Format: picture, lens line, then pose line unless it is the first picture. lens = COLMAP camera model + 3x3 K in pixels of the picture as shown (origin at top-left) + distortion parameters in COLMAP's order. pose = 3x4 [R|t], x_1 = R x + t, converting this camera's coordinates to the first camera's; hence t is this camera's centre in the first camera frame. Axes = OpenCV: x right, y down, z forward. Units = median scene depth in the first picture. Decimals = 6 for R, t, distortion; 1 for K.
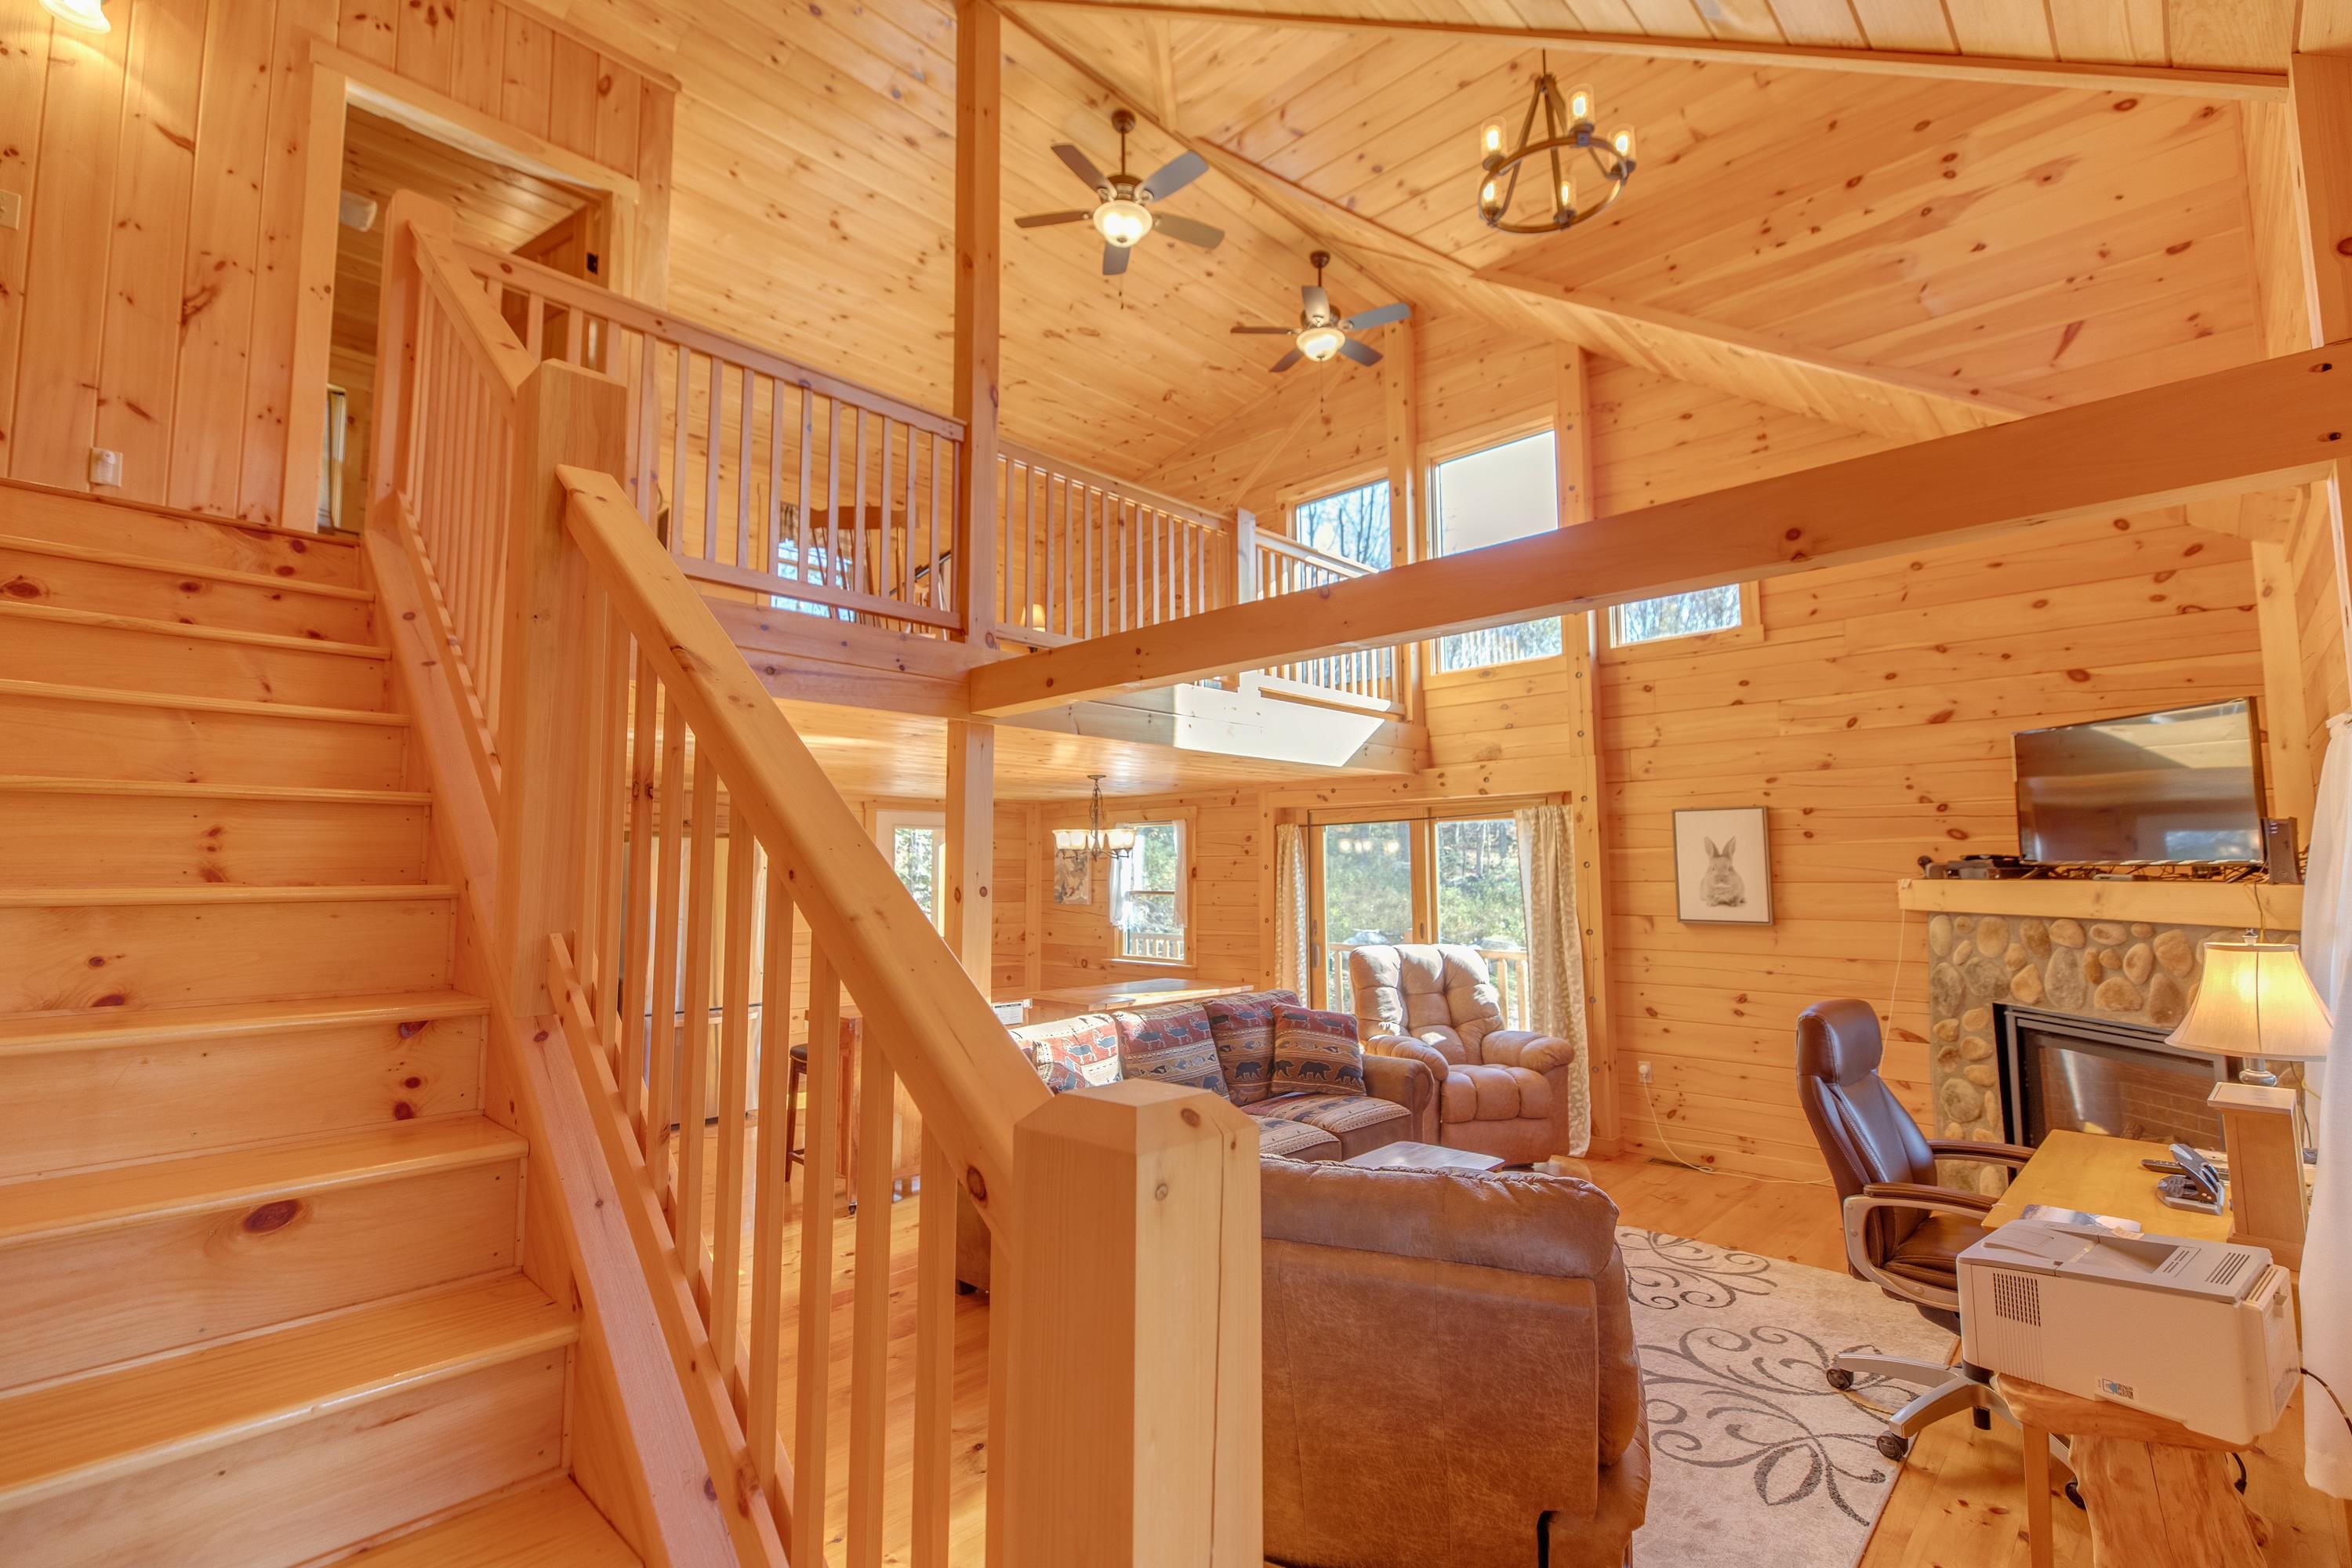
lens RADIAL K [[1057.0, 0, 1165.4], [0, 1057.0, 759.1], [0, 0, 1]] dist [0.003704, -0.000347]
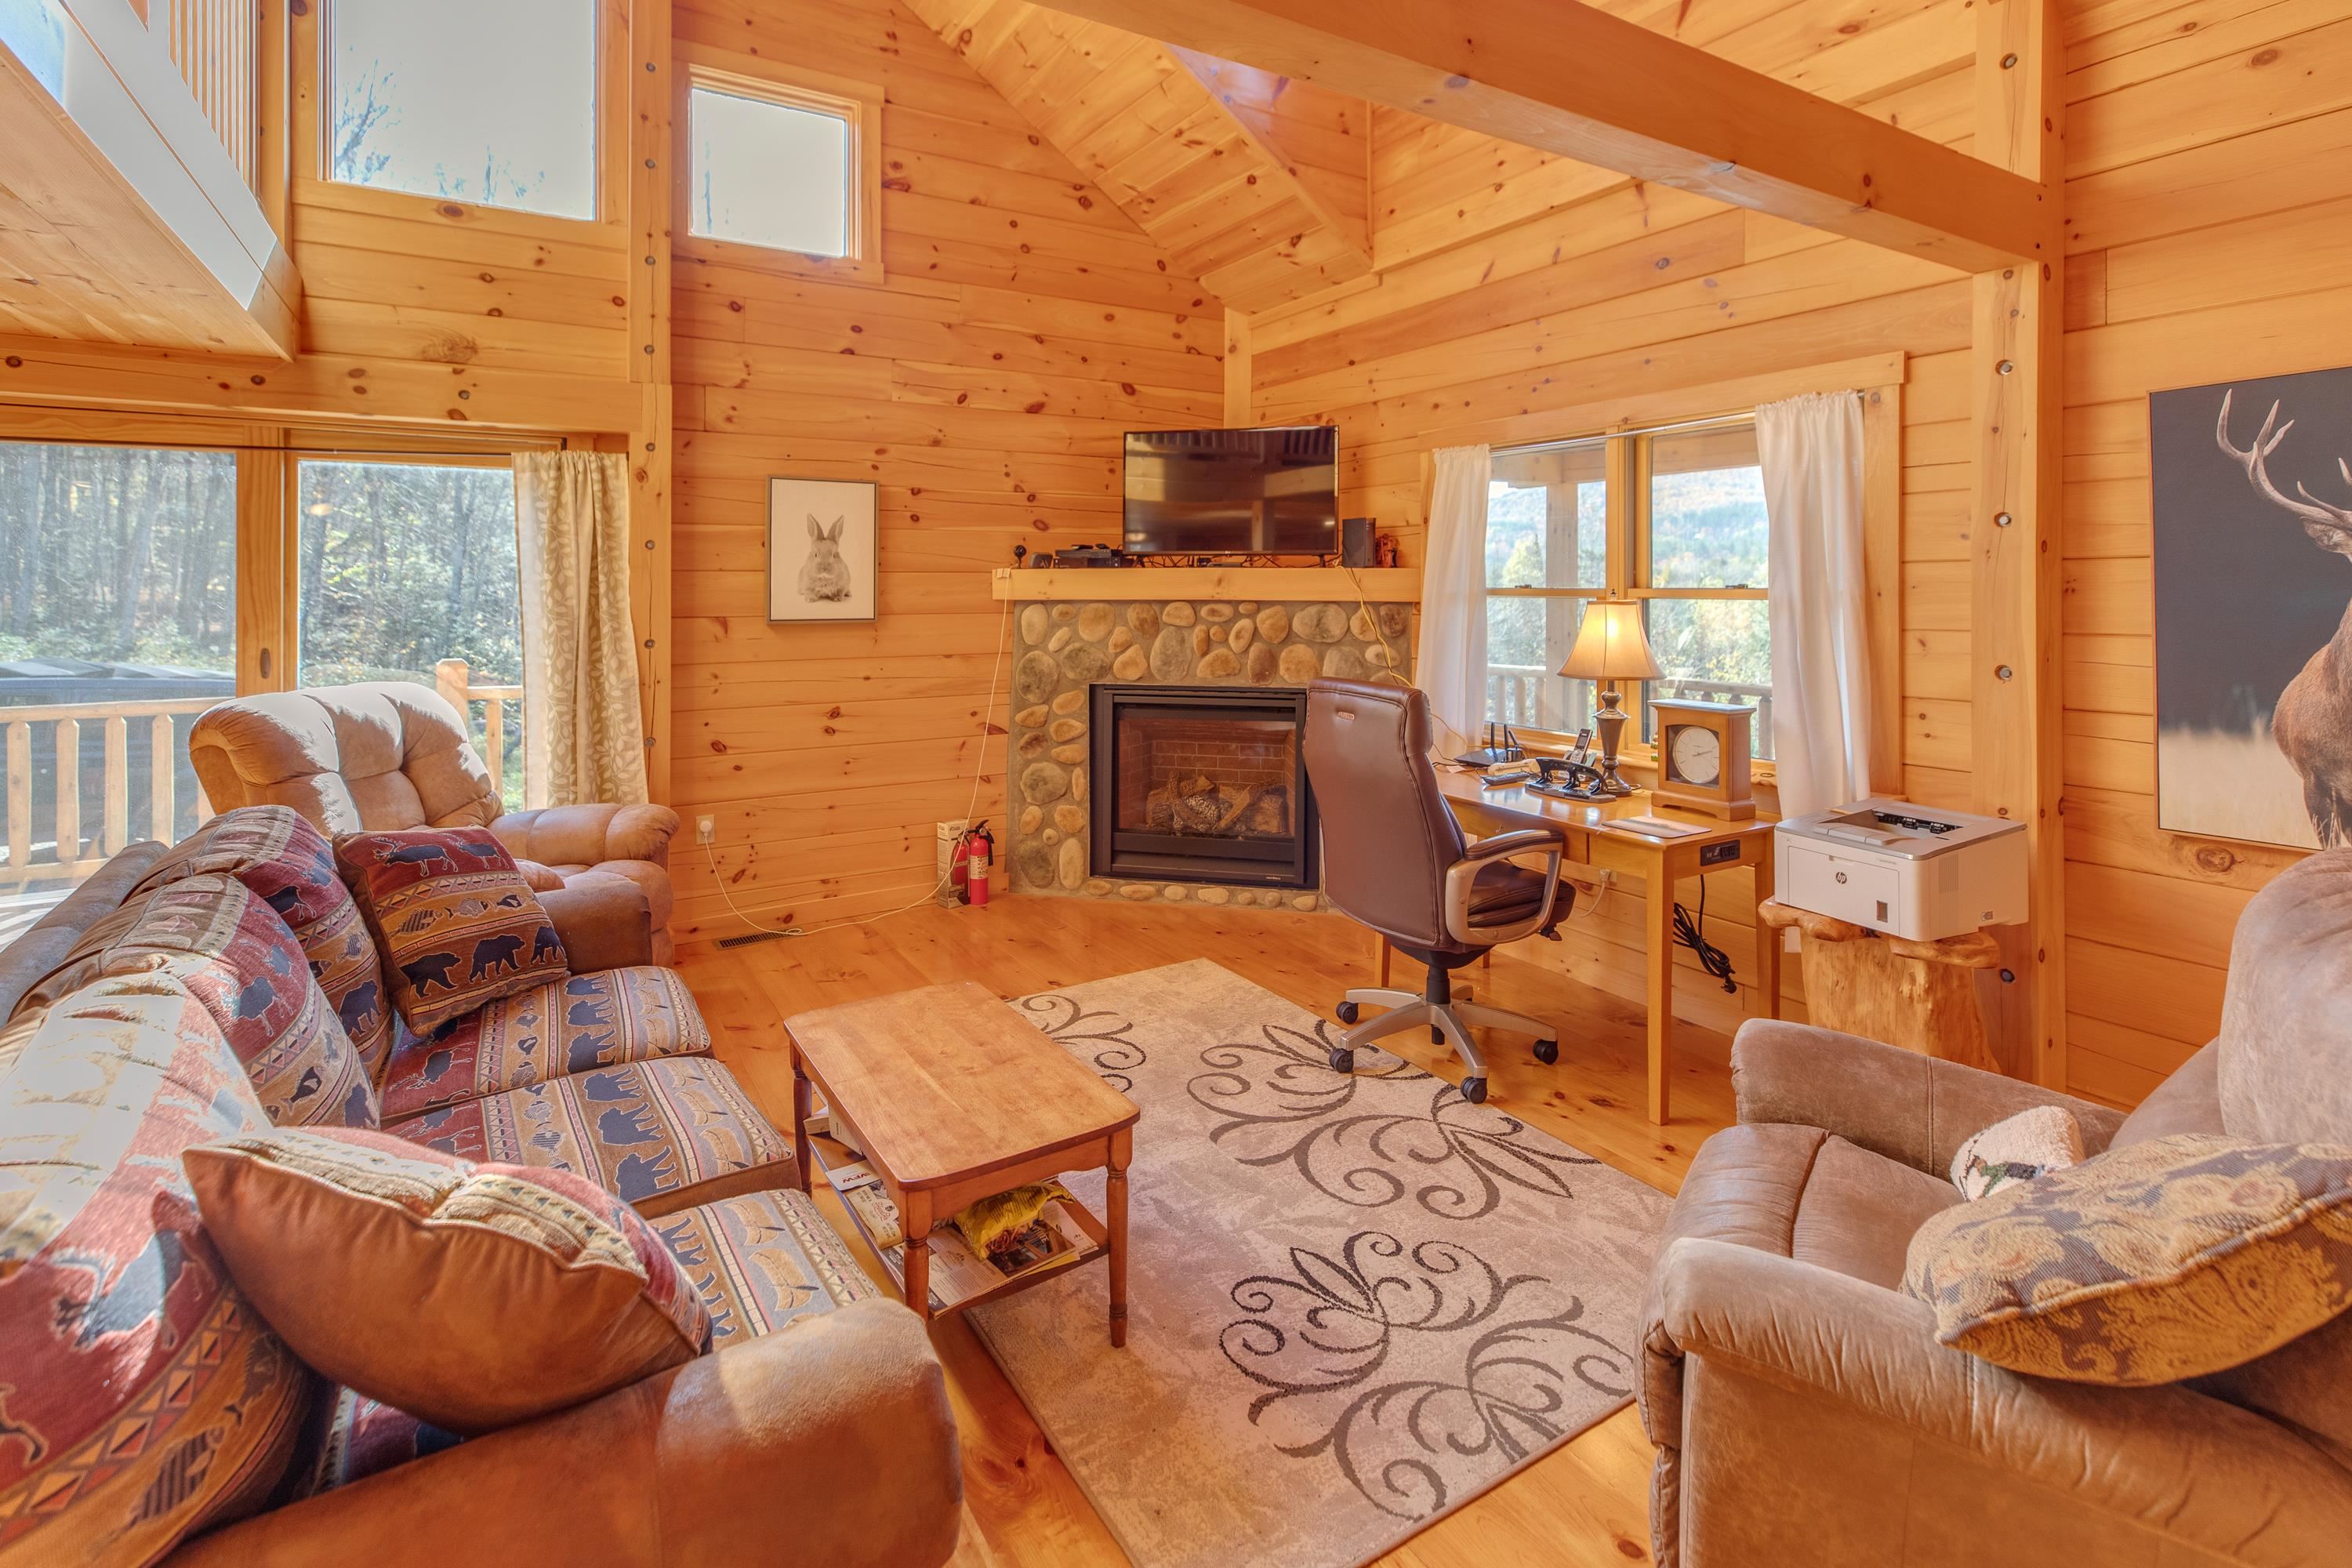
lens RADIAL K [[1115.3, 0, 1184.5], [0, 1115.3, 584.0], [0, 0, 1]] dist [0.004088, -0.000330]
pose [[0.244253, 0.006051, 0.969693, -0.260972], [-0.102428, 0.994547, 0.019594, 0.094525], [-0.964287, -0.104110, 0.243541, 0.619205]]
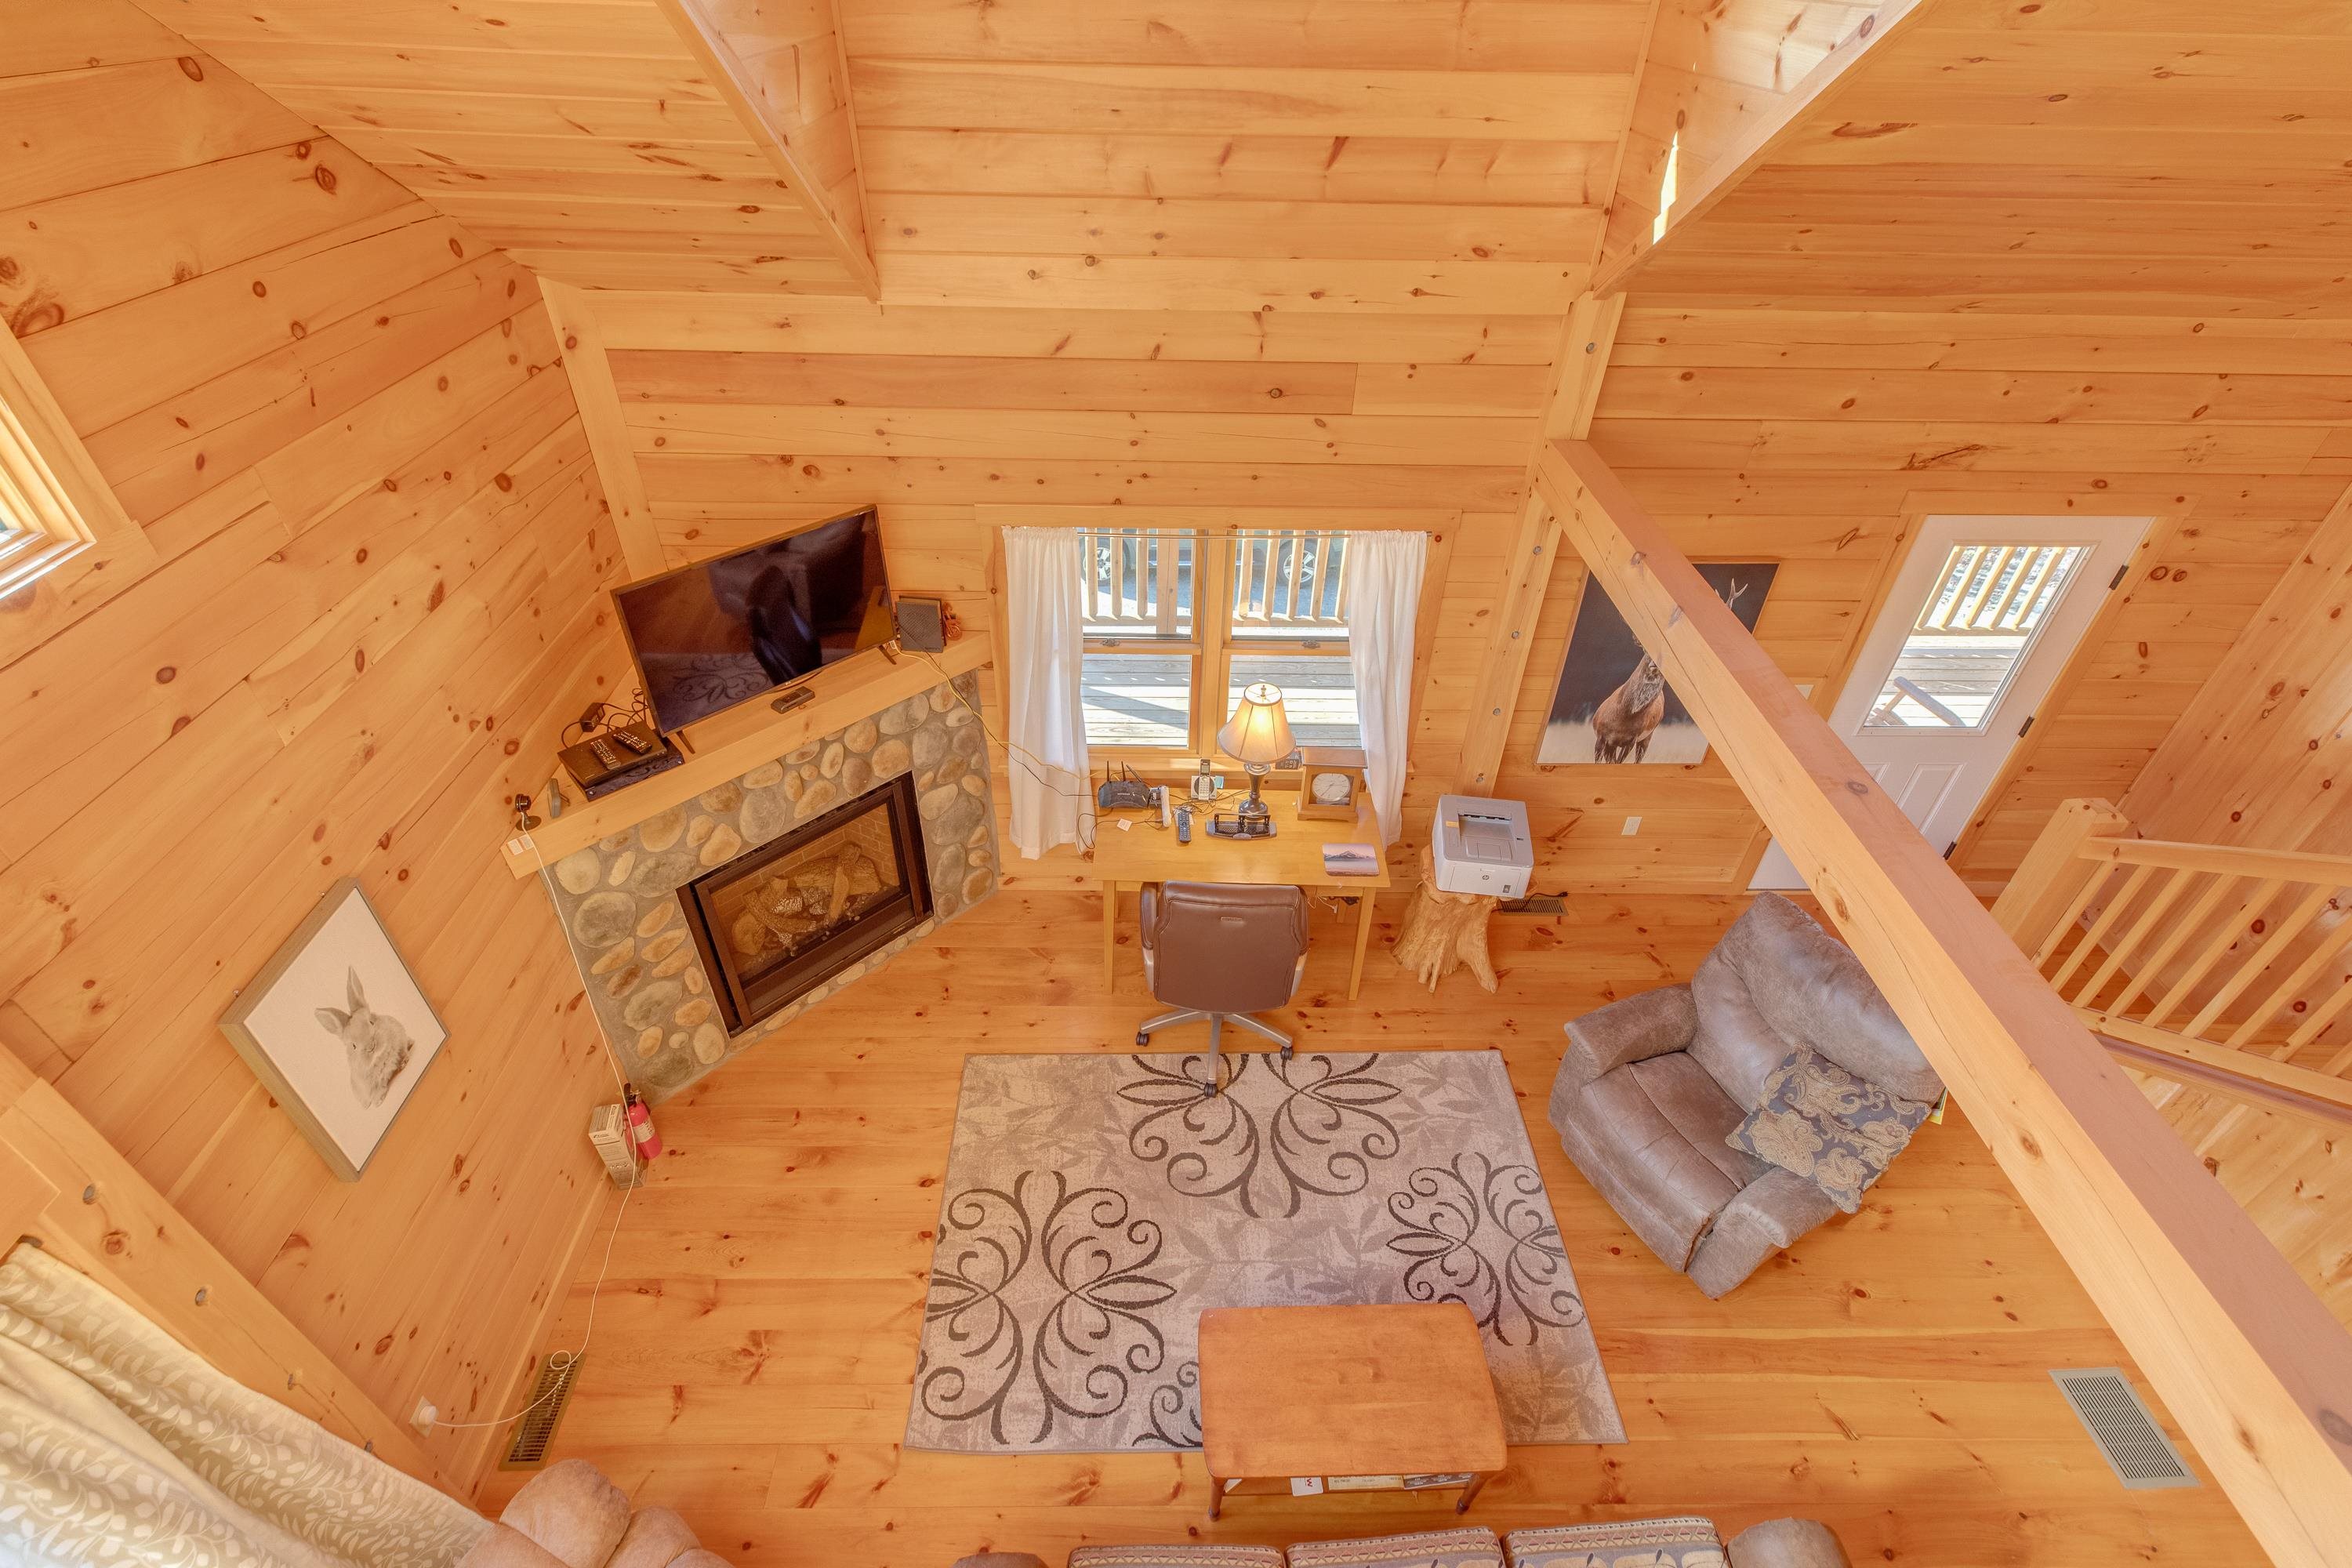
lens RADIAL K [[1063.0, 0, 1174.2], [0, 1063.0, 767.9], [0, 0, 1]] dist [0.002100, 0.000846]
pose [[-0.708039, -0.440149, 0.552222, 0.058720], [-0.094590, 0.834058, 0.543507, -0.343215], [-0.699809, 0.332590, -0.632179, 1.173227]]
